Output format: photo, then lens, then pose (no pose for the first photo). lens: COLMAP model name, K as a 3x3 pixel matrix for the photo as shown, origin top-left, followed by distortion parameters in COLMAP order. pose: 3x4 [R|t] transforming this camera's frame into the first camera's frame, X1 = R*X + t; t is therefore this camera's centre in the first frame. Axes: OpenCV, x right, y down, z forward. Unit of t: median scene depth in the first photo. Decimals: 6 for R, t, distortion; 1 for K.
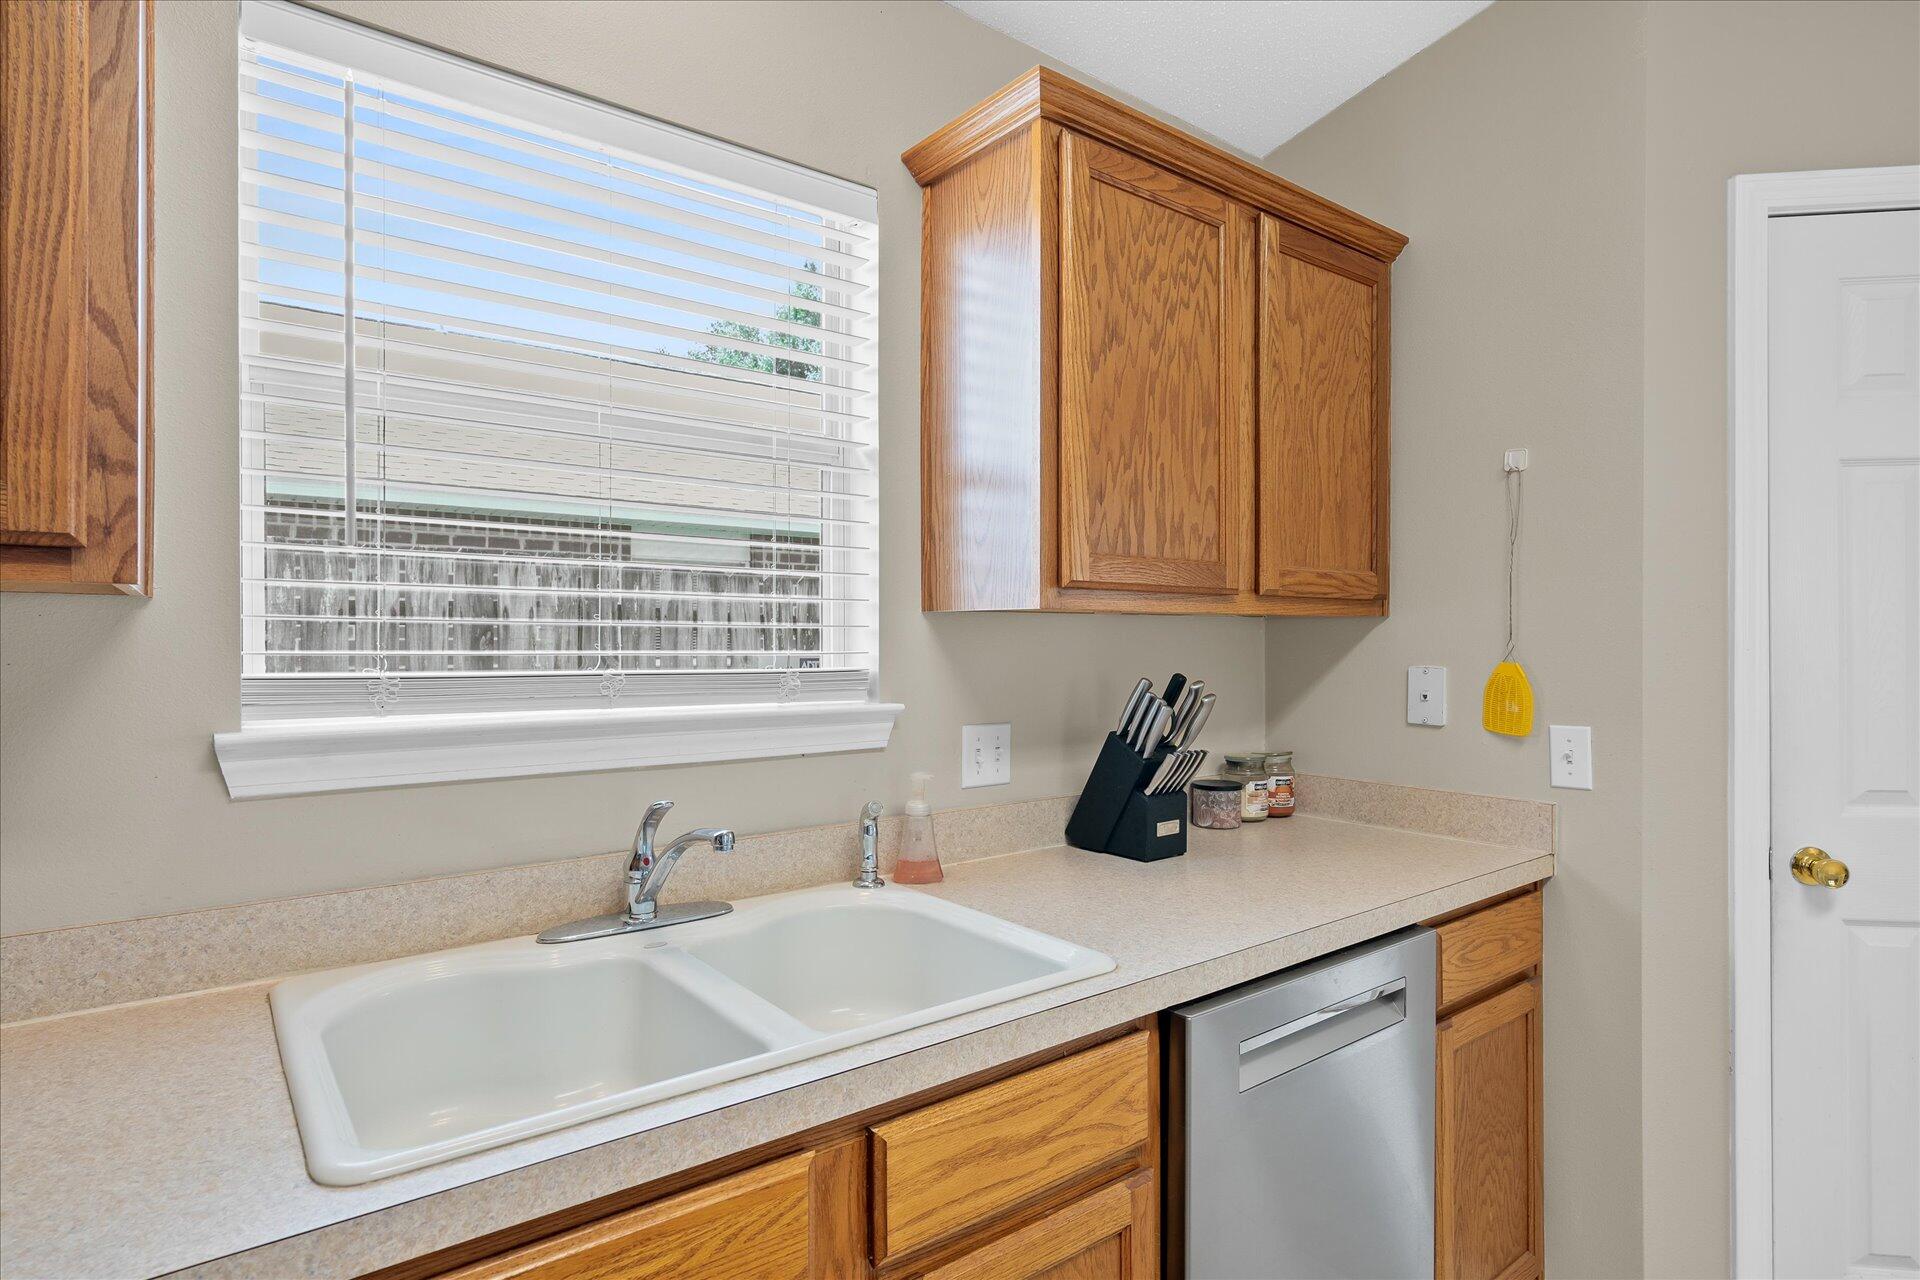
lens RADIAL K [[1006.5, 0, 957.1], [0, 1006.5, 634.0], [0, 0, 1]] dist [0.001033, 0.000733]
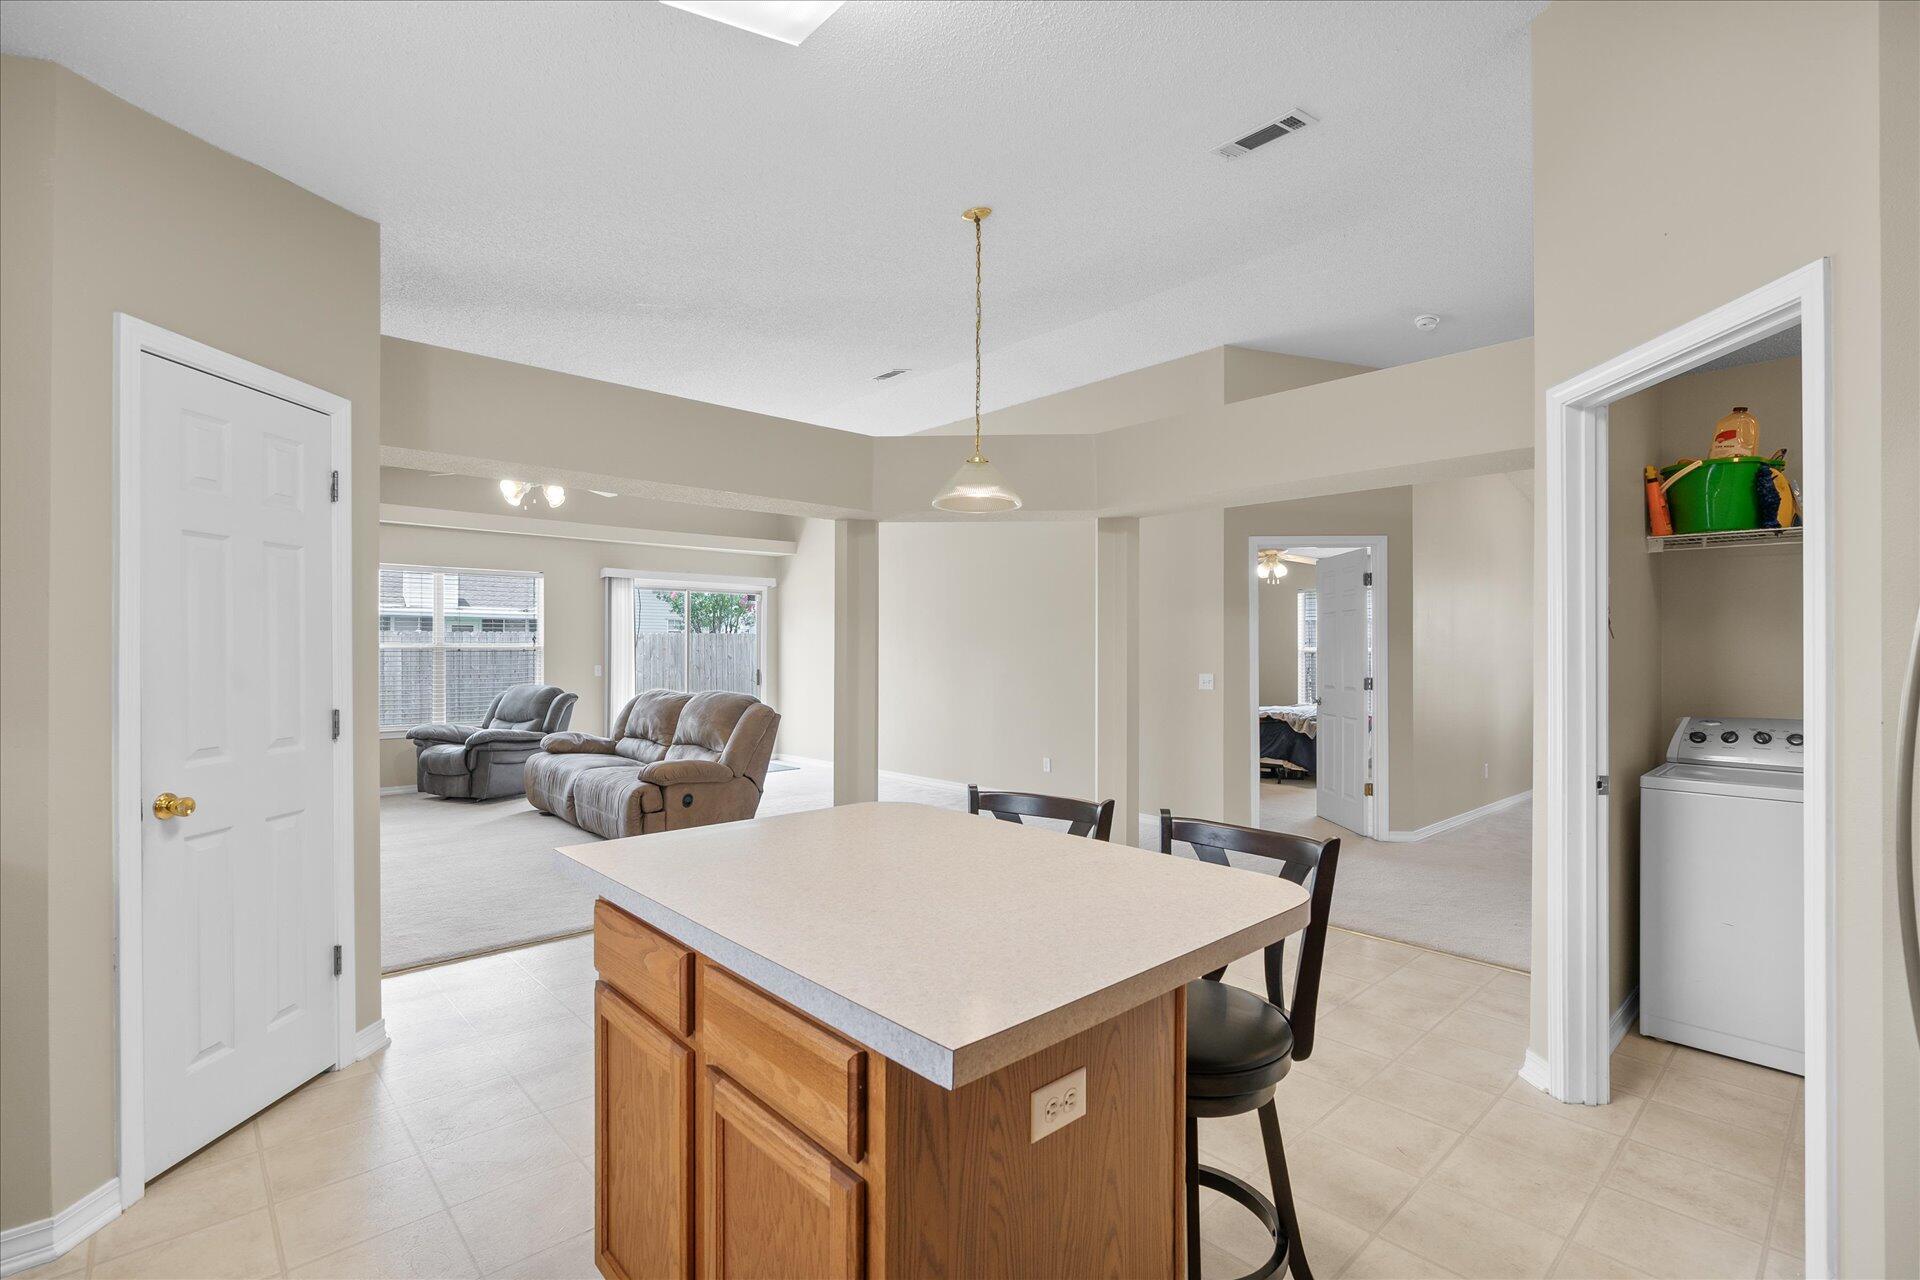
lens RADIAL K [[862.5, 0, 963.3], [0, 862.5, 636.9], [0, 0, 1]] dist [-0.005255, 0.000194]
pose [[-0.087249, 0.011398, 0.996121, -0.461554], [-0.005056, 0.999917, -0.011885, -0.005715], [-0.996174, -0.006074, -0.087184, -0.039555]]
